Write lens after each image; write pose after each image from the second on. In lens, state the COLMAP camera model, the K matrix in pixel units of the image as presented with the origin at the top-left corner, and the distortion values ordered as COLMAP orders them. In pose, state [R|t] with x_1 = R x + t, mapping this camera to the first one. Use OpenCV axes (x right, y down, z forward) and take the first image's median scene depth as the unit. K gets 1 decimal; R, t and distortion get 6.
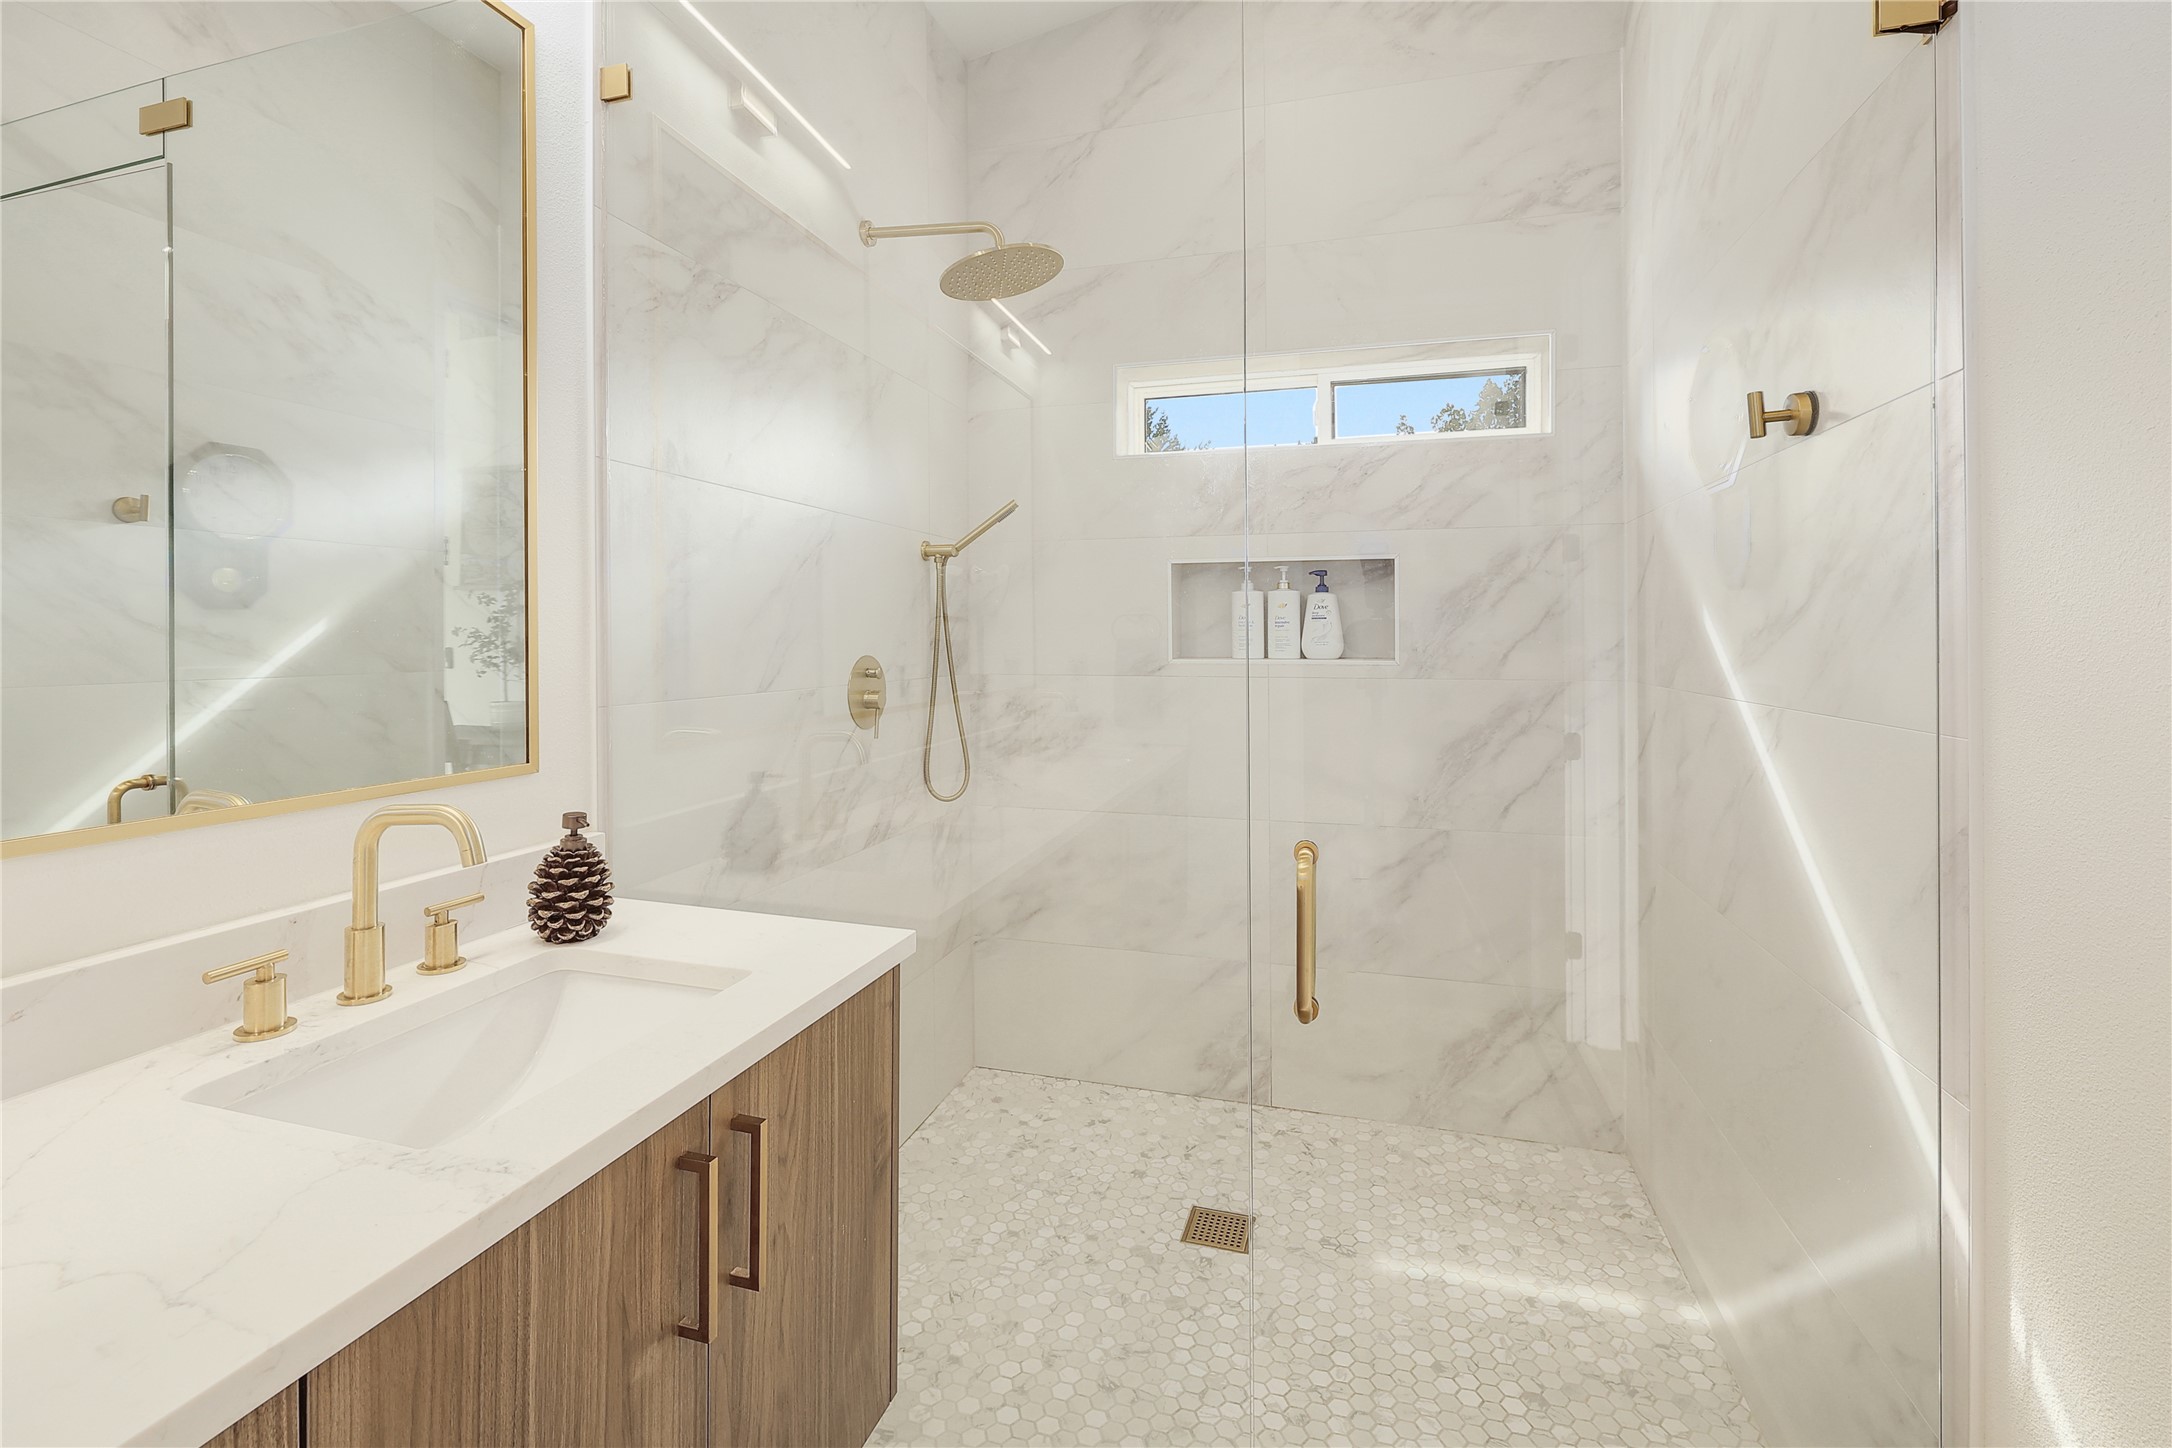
lens RADIAL K [[951.0, 0, 1083.6], [0, 951.0, 650.2], [0, 0, 1]] dist [-0.001781, 0.000311]
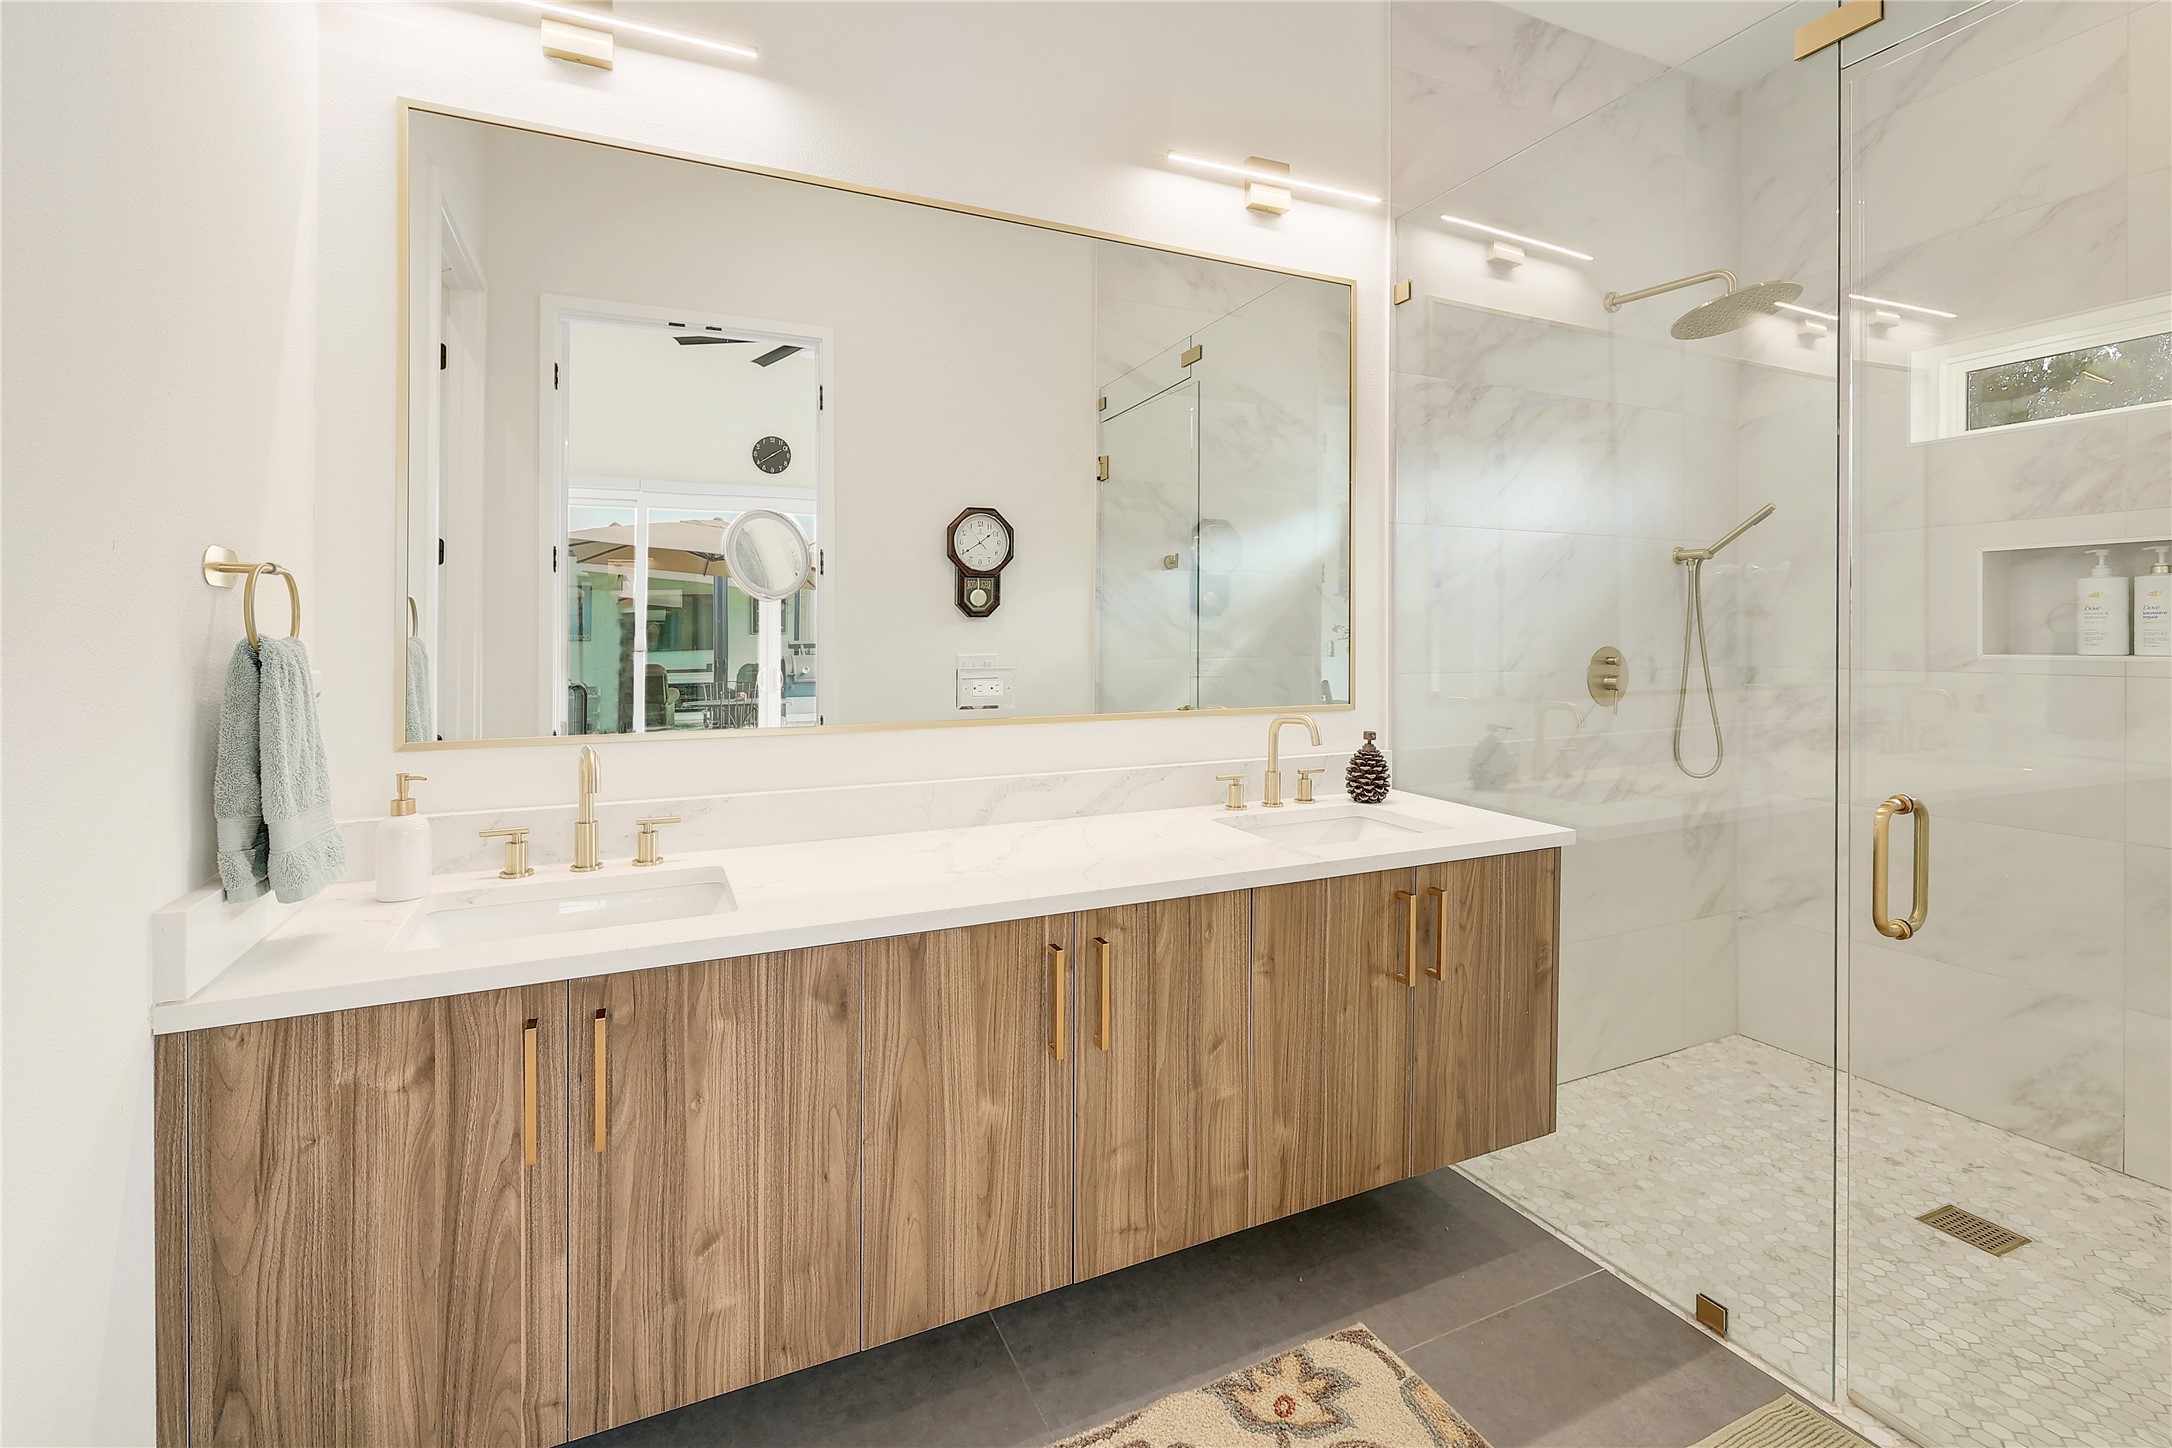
lens RADIAL K [[953.8, 0, 1081.5], [0, 953.8, 641.0], [0, 0, 1]] dist [-0.000749, 0.000529]
pose [[0.657708, 0.004576, -0.753259, 0.313636], [-0.008352, 0.999964, -0.001218, 0.006618], [0.753227, 0.007092, 0.657723, -0.401427]]
